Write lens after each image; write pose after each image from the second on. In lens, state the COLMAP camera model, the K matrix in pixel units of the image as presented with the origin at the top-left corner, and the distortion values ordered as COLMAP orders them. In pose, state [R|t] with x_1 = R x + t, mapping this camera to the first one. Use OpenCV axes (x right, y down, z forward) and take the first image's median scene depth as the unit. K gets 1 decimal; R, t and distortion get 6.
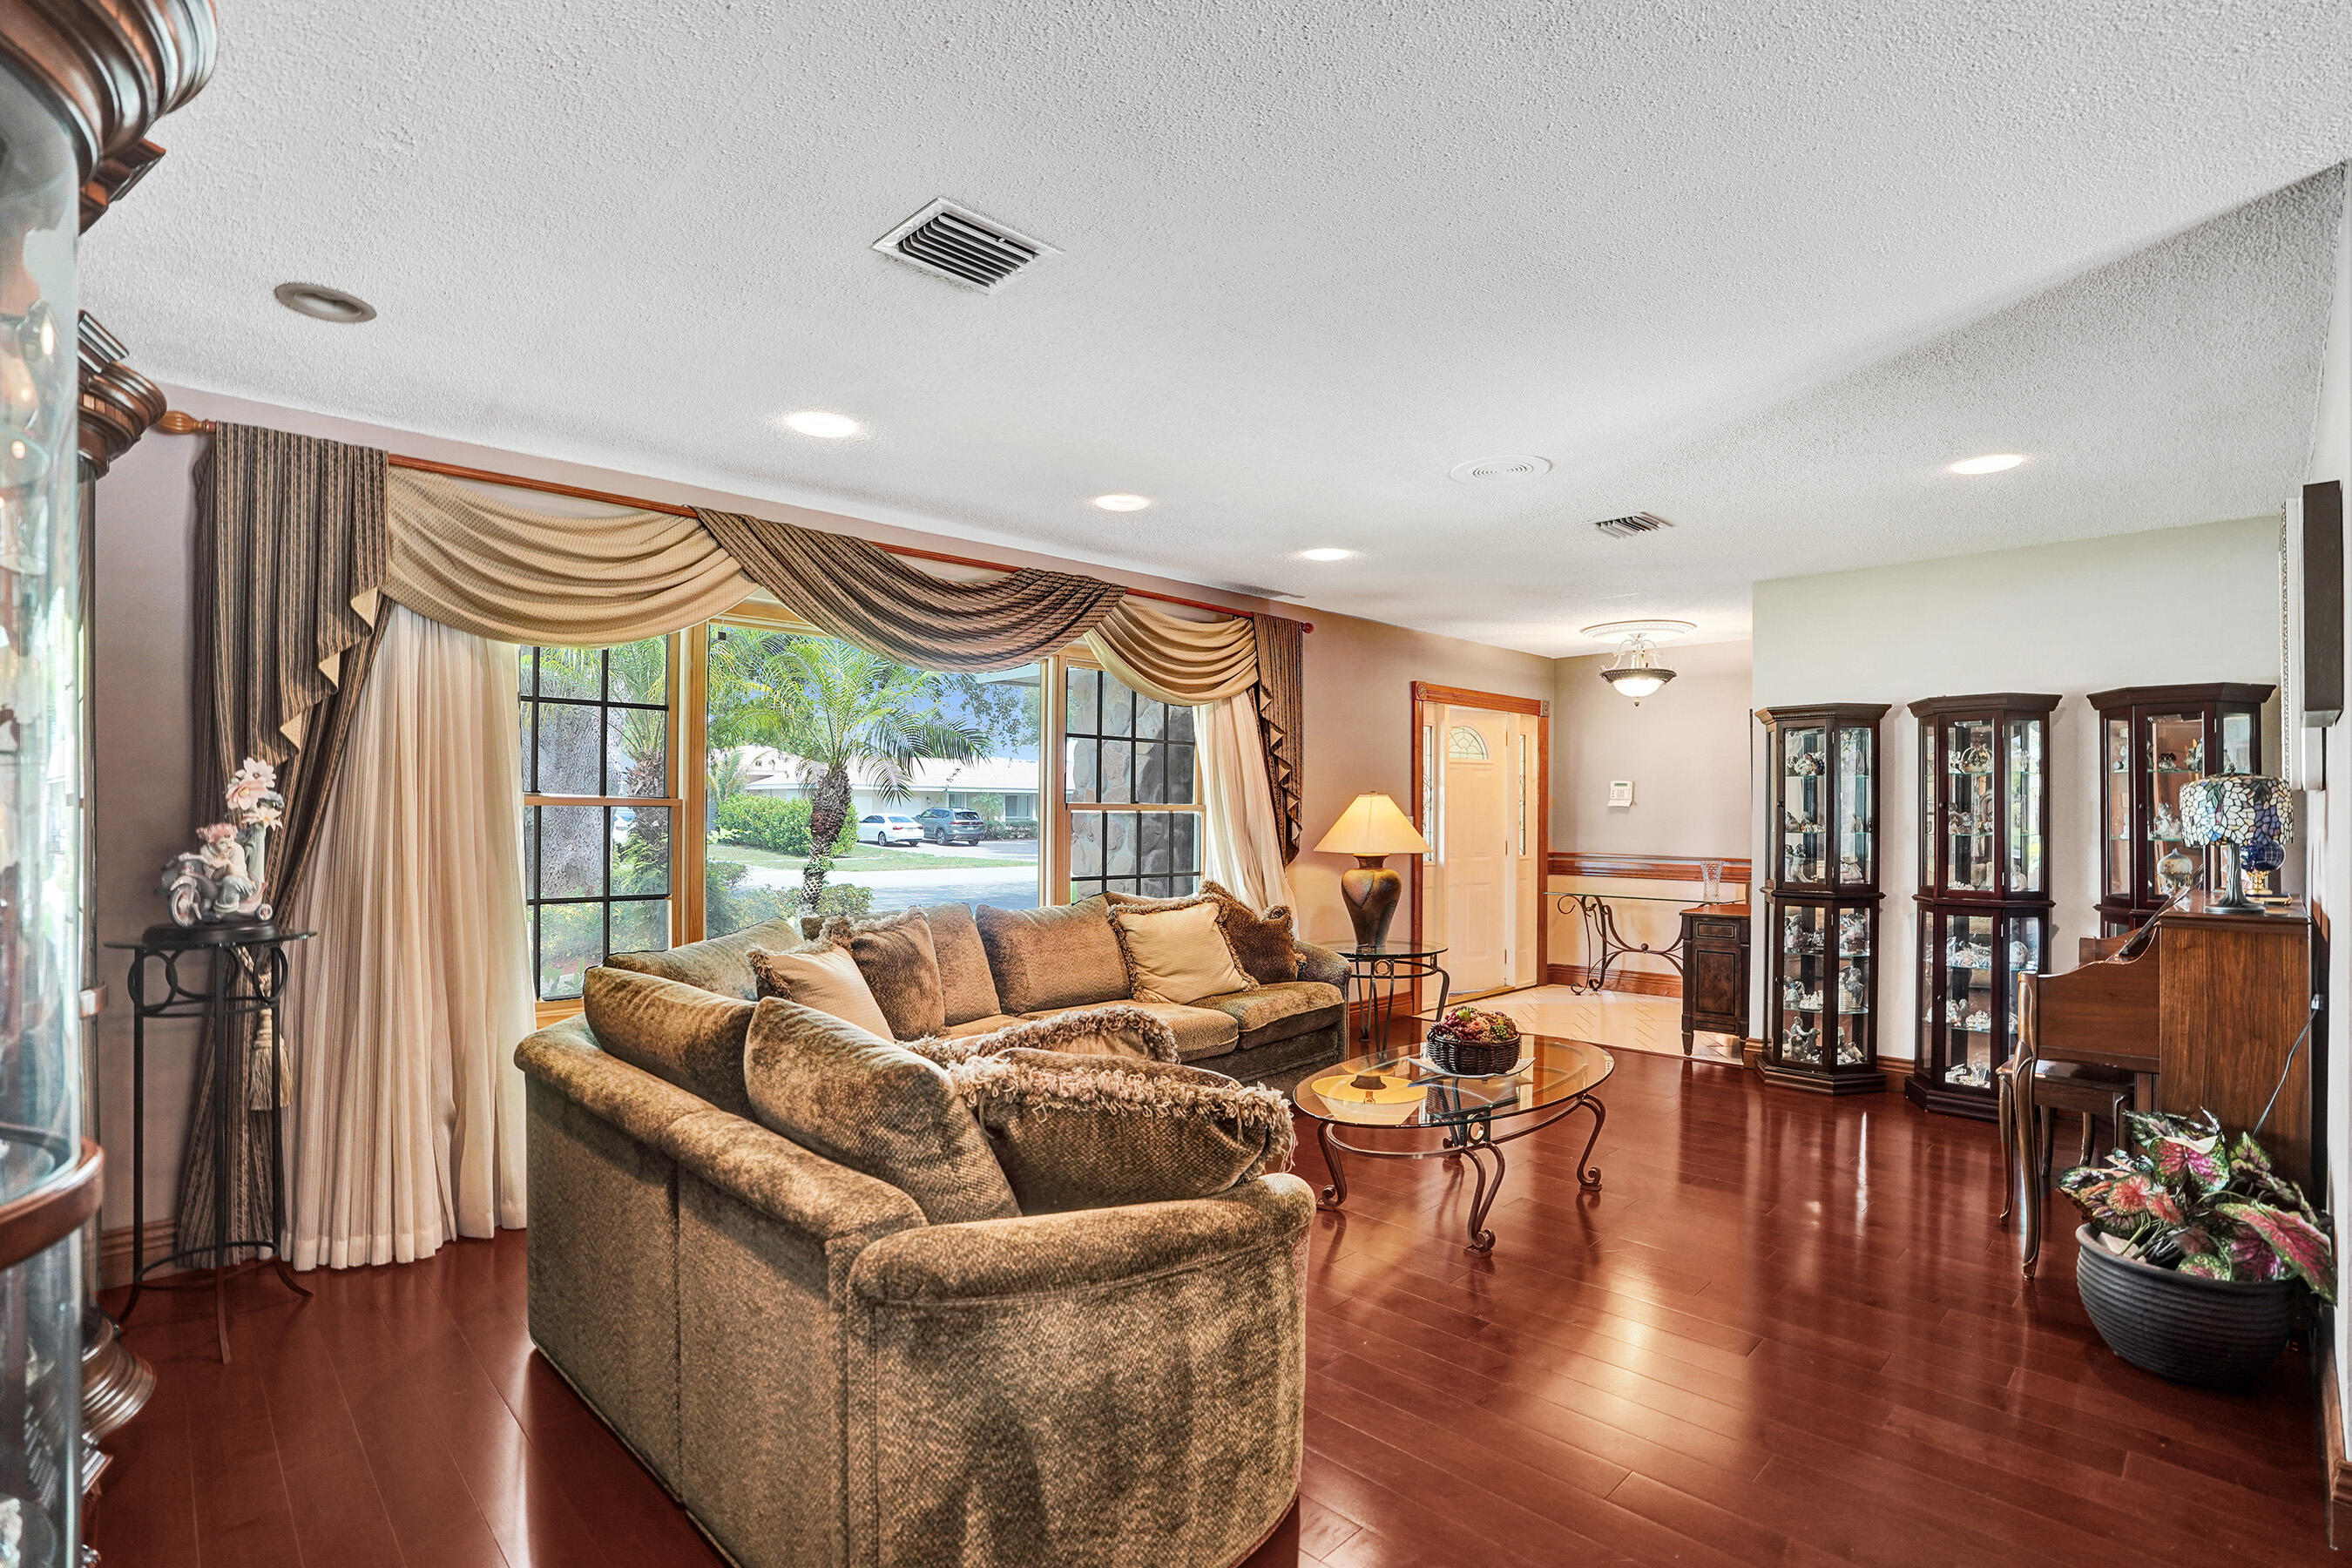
lens RADIAL K [[1121.7, 0, 1176.5], [0, 1121.7, 790.2], [0, 0, 1]] dist [-0.077978, 0.031836]
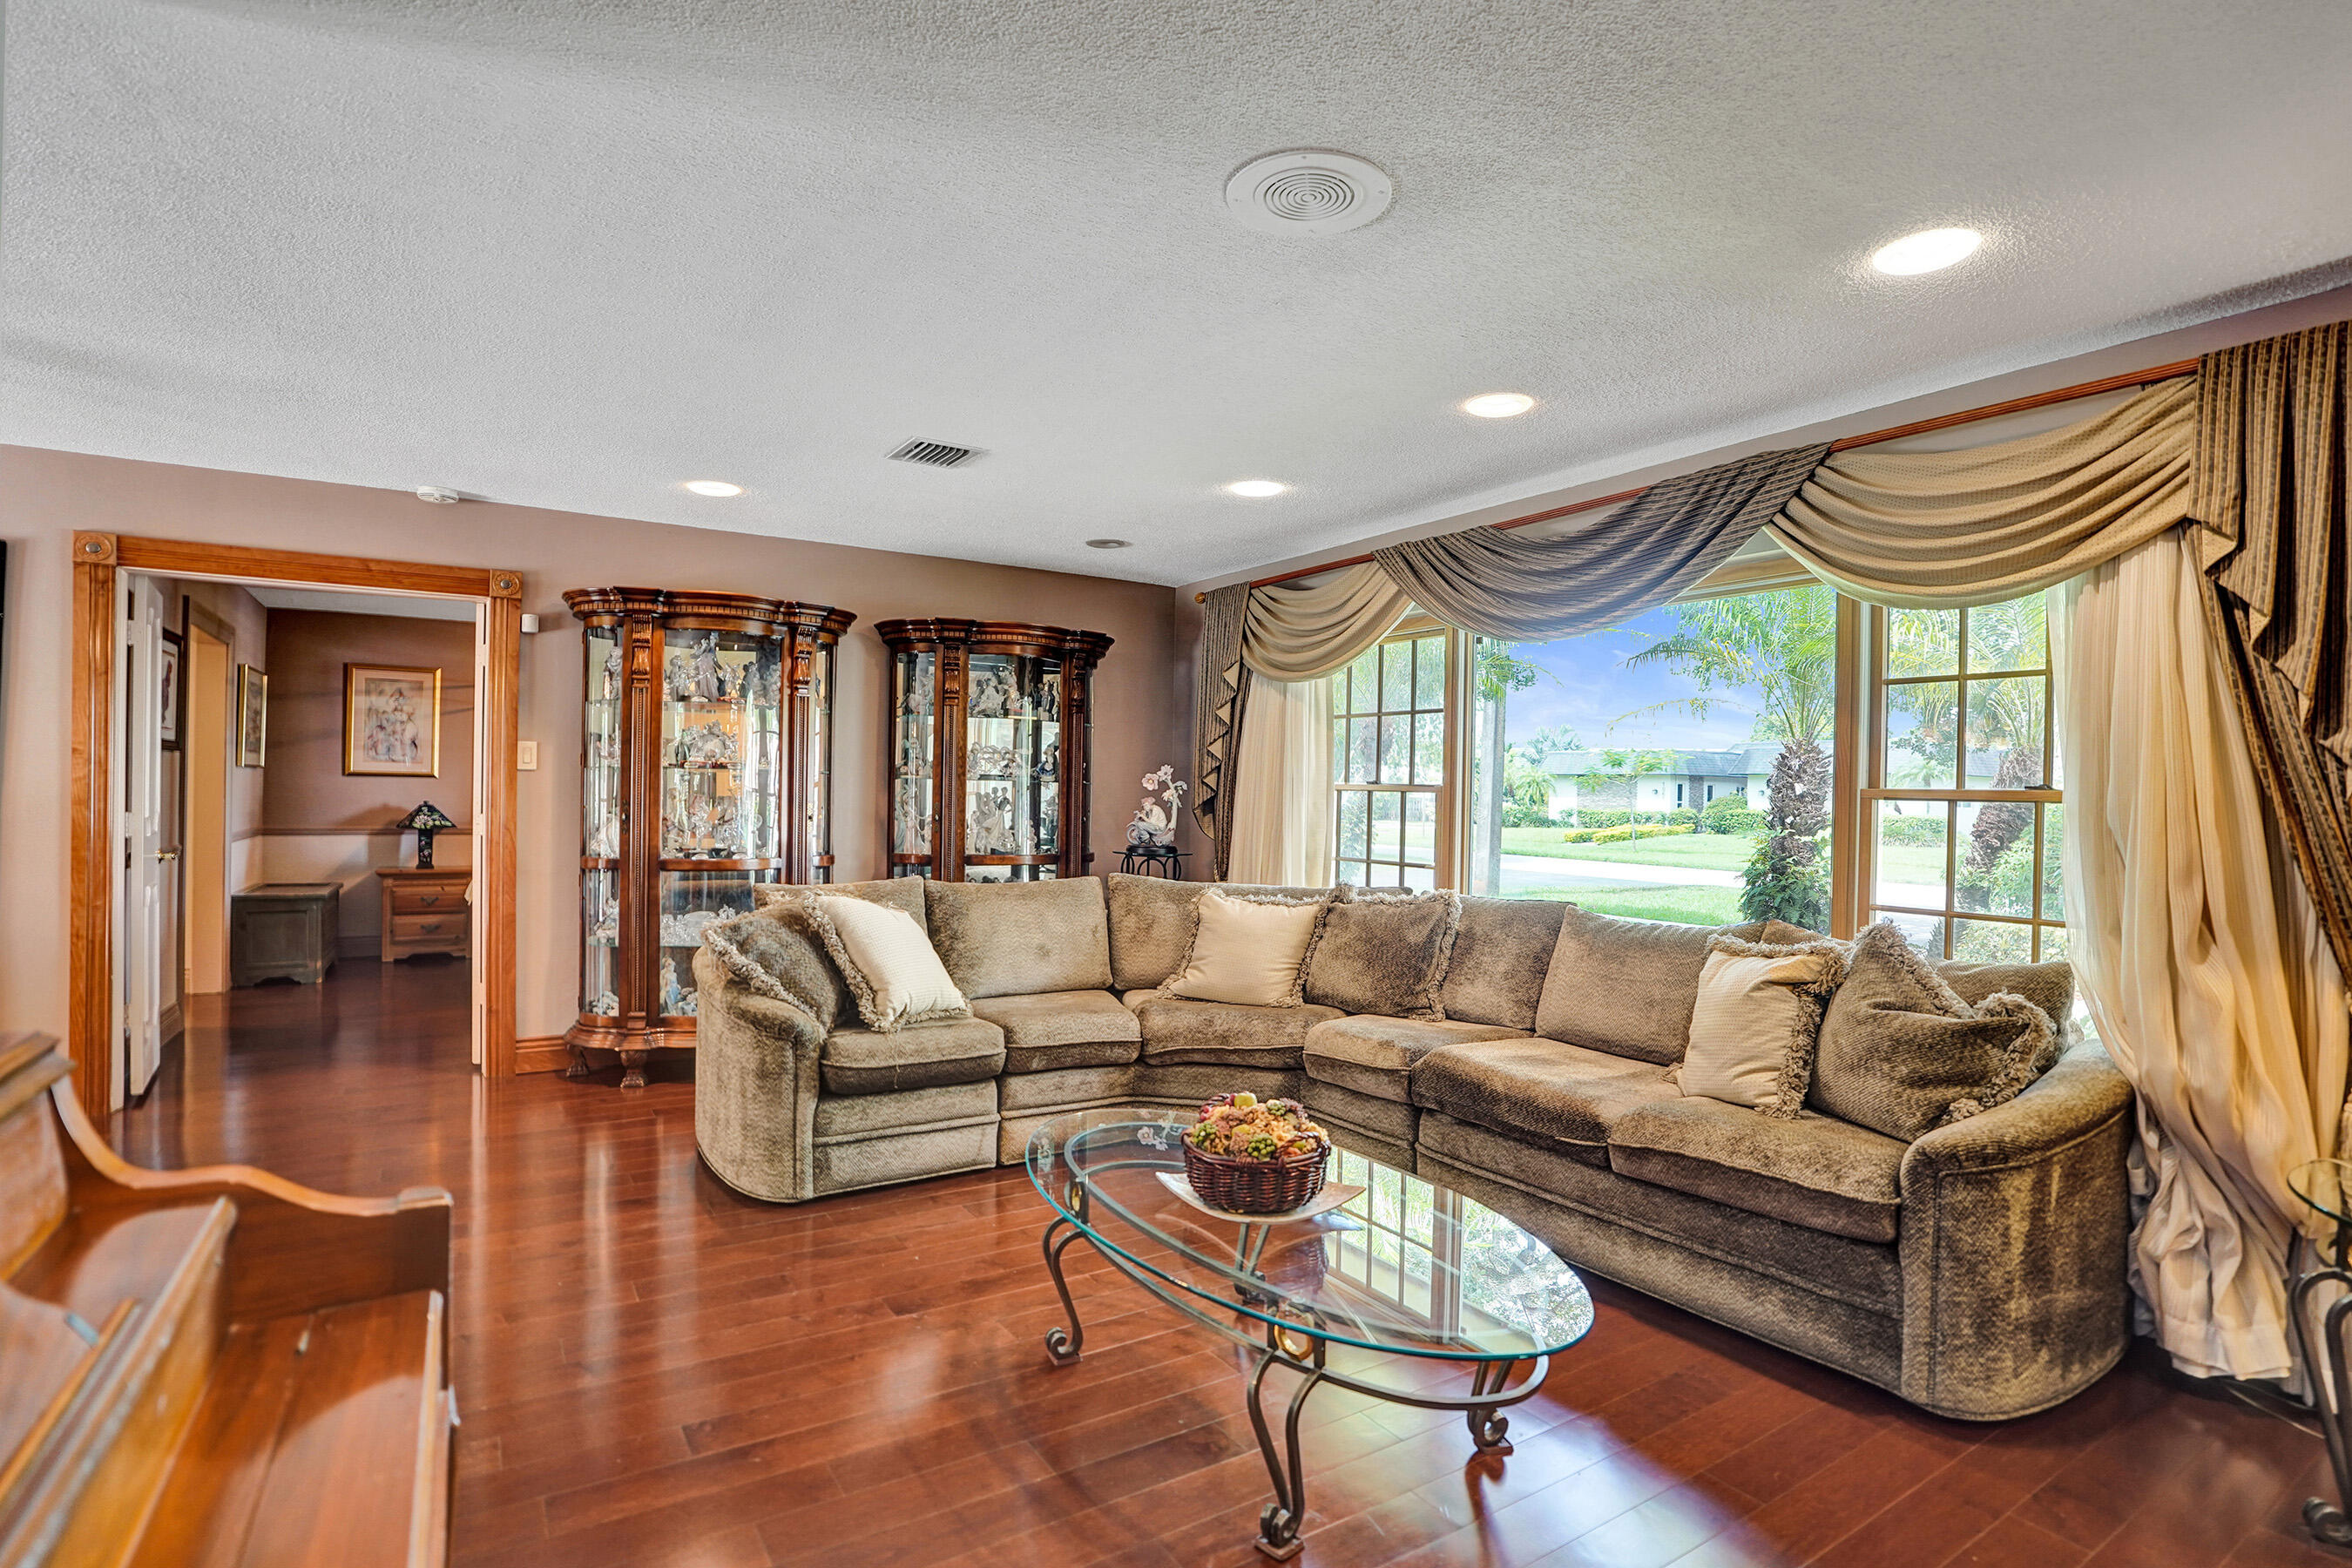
lens RADIAL K [[1121.7, 0, 1176.5], [0, 1121.7, 790.2], [0, 0, 1]] dist [-0.077978, 0.031836]
pose [[-0.217622, -0.001427, -0.976032, 0.660330], [0.004556, 0.999987, -0.002477, 0.016479], [0.976022, -0.004986, -0.217613, 0.817527]]
